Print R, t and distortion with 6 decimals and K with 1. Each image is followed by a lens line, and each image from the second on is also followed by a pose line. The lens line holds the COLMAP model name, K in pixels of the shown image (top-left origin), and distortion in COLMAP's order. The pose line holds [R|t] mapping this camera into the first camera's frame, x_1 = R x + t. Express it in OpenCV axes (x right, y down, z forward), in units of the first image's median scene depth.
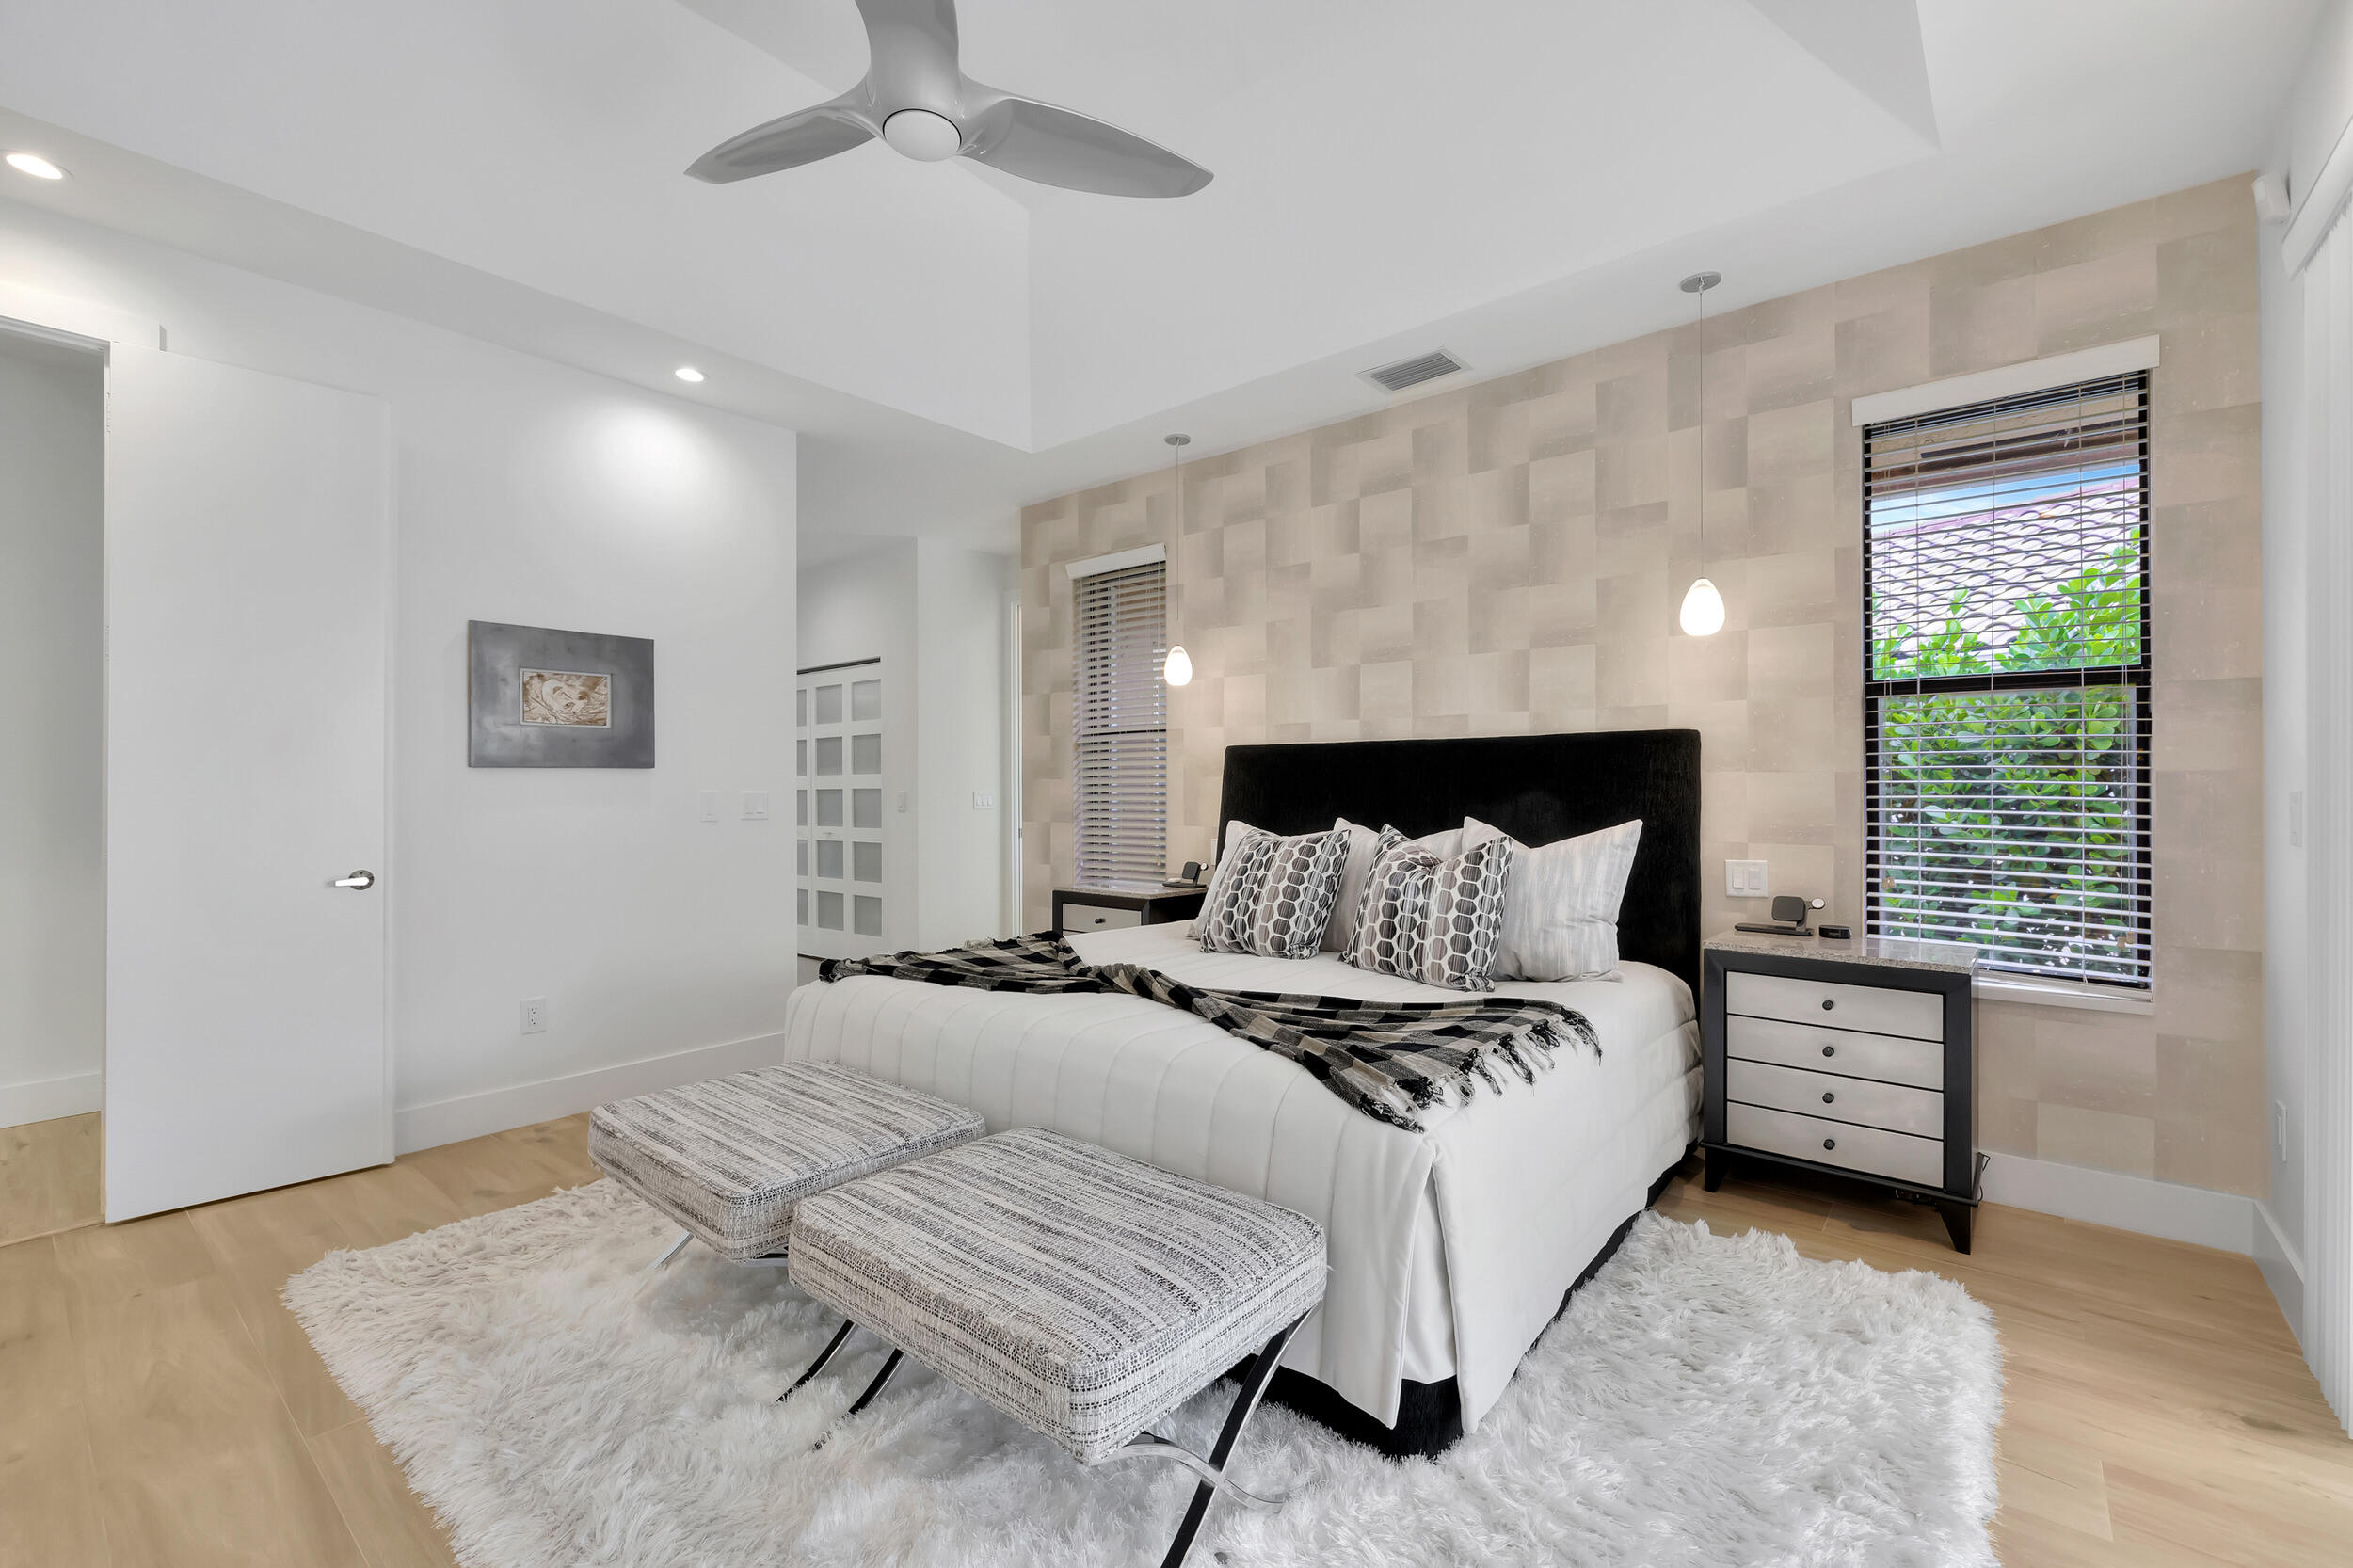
lens RADIAL K [[1025.7, 0, 1183.4], [0, 1025.7, 786.5], [0, 0, 1]] dist [0.002231, -0.000049]
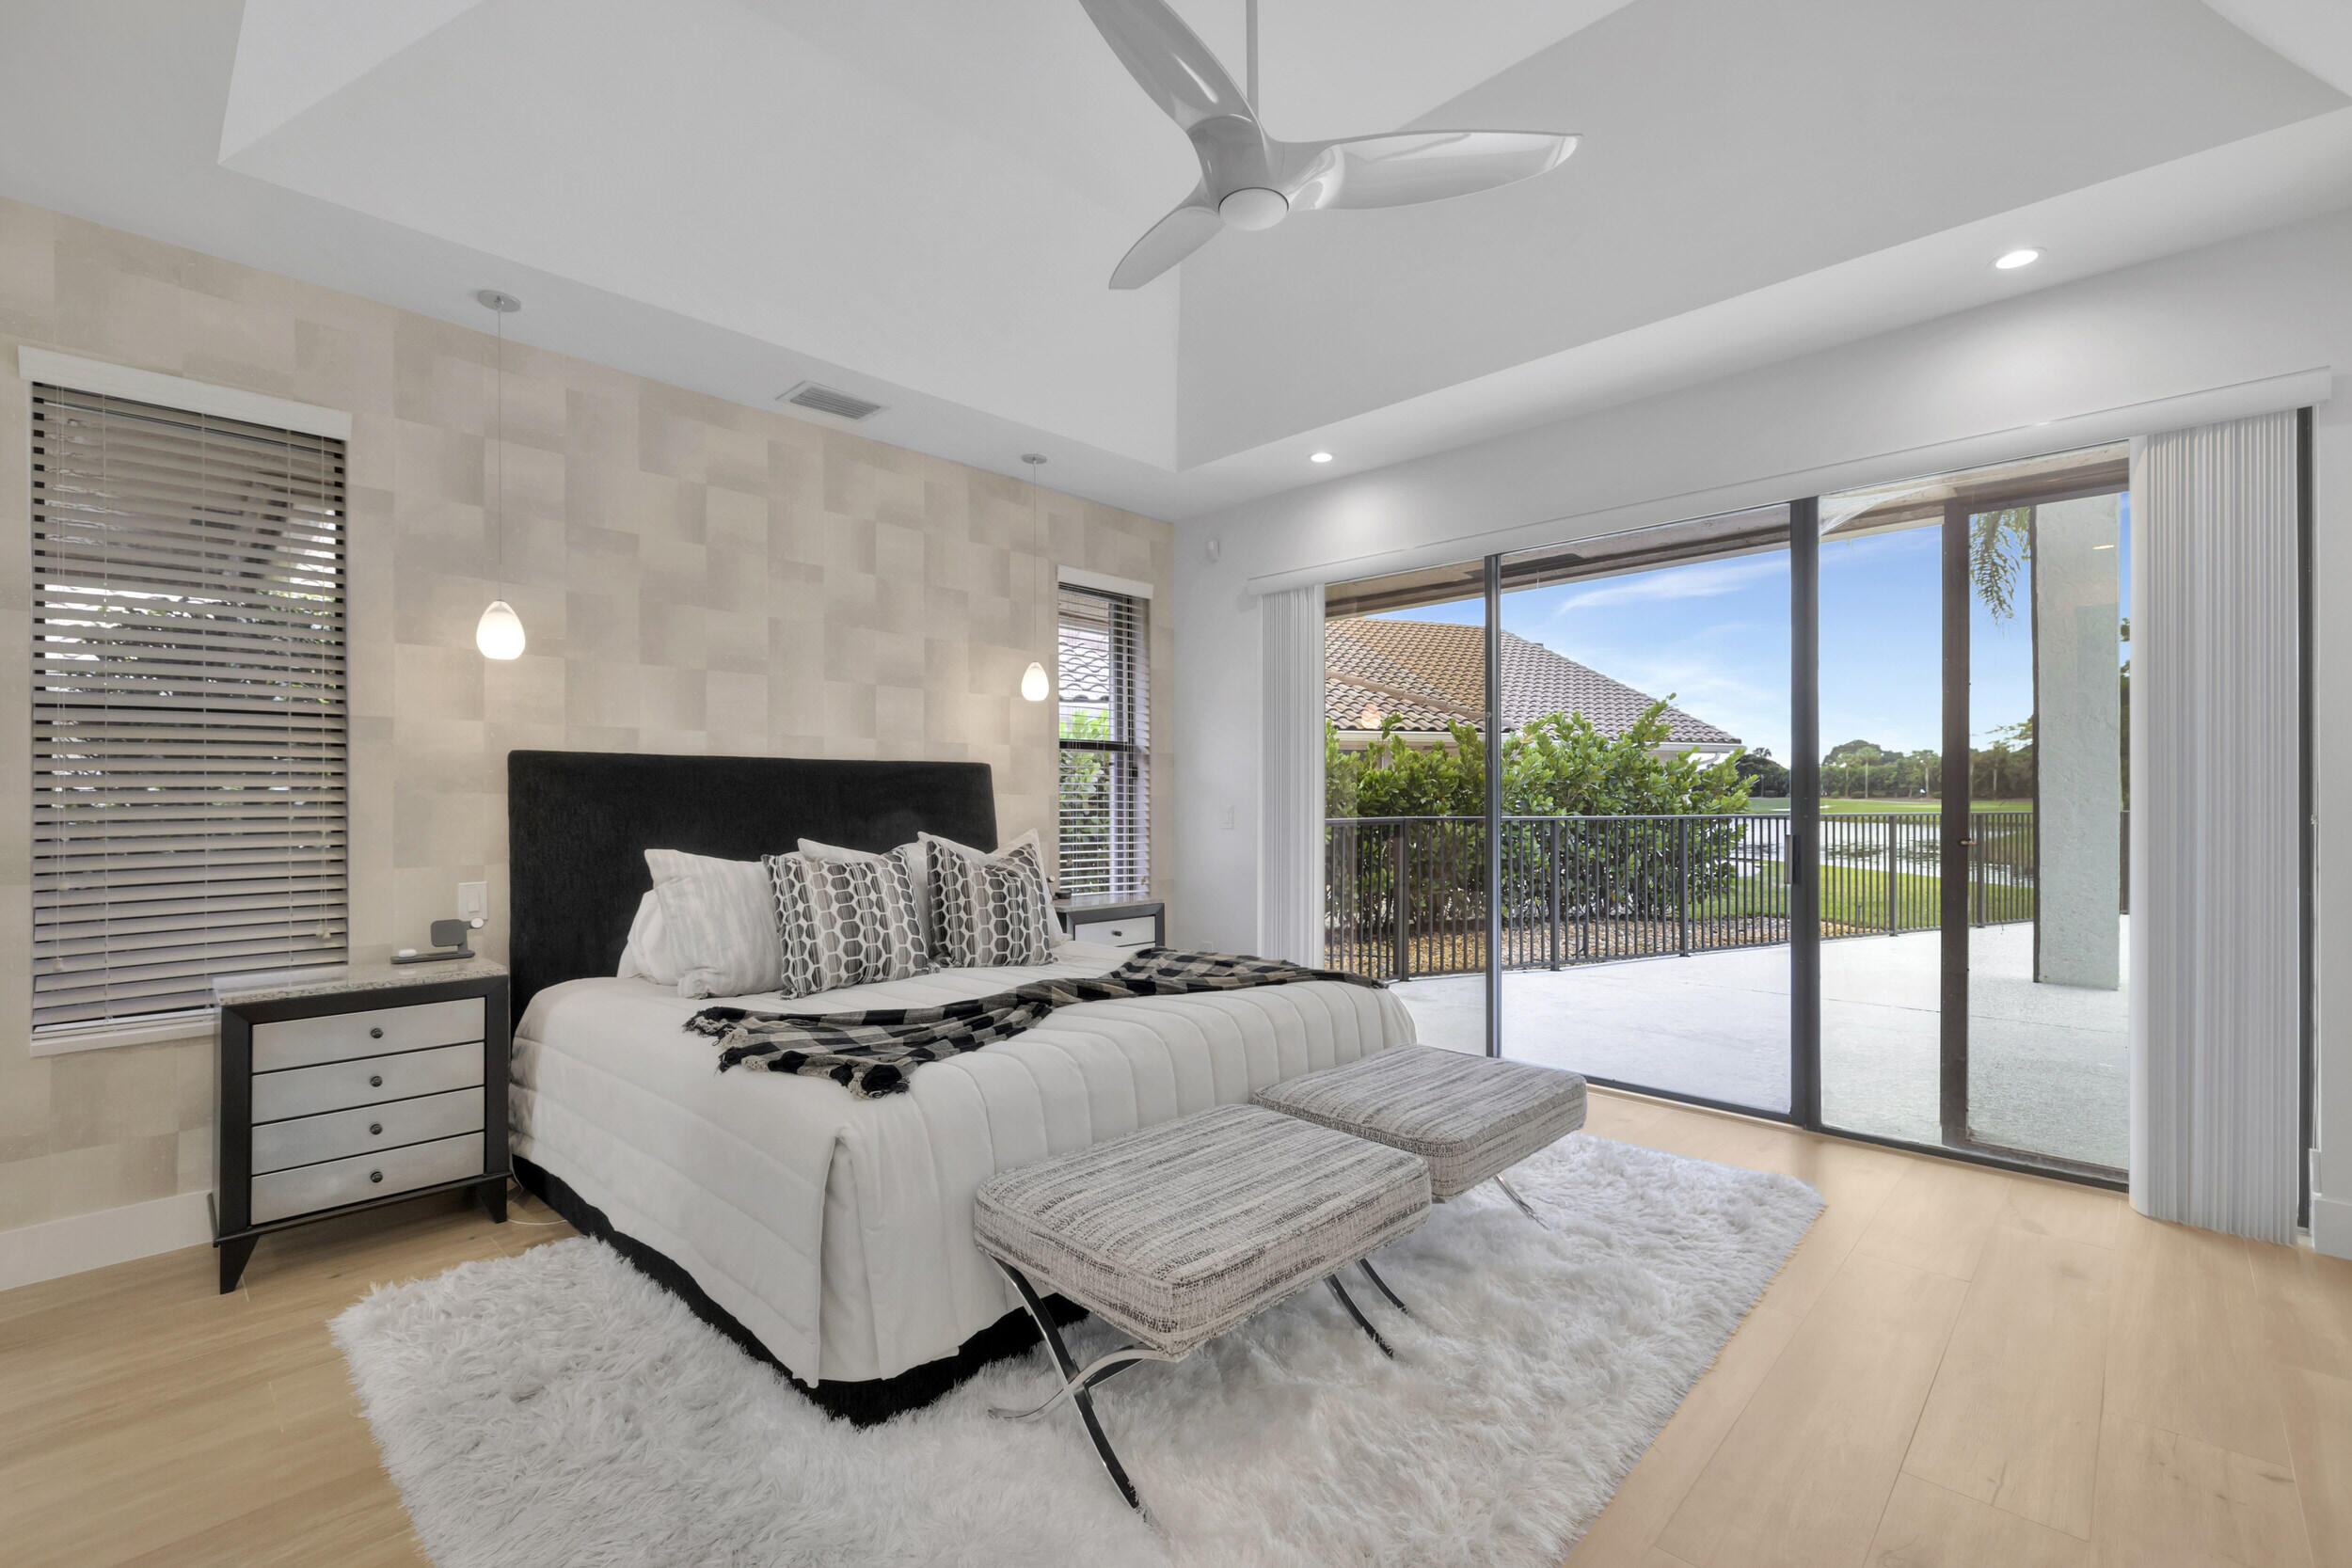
lens RADIAL K [[1046.2, 0, 1167.0], [0, 1046.2, 798.1], [0, 0, 1]] dist [0.002367, 0.000139]
pose [[0.053062, 0.001216, 0.998590, -0.907490], [-0.002853, 0.999995, -0.001066, -0.007507], [-0.998587, -0.002792, 0.053066, 0.683610]]
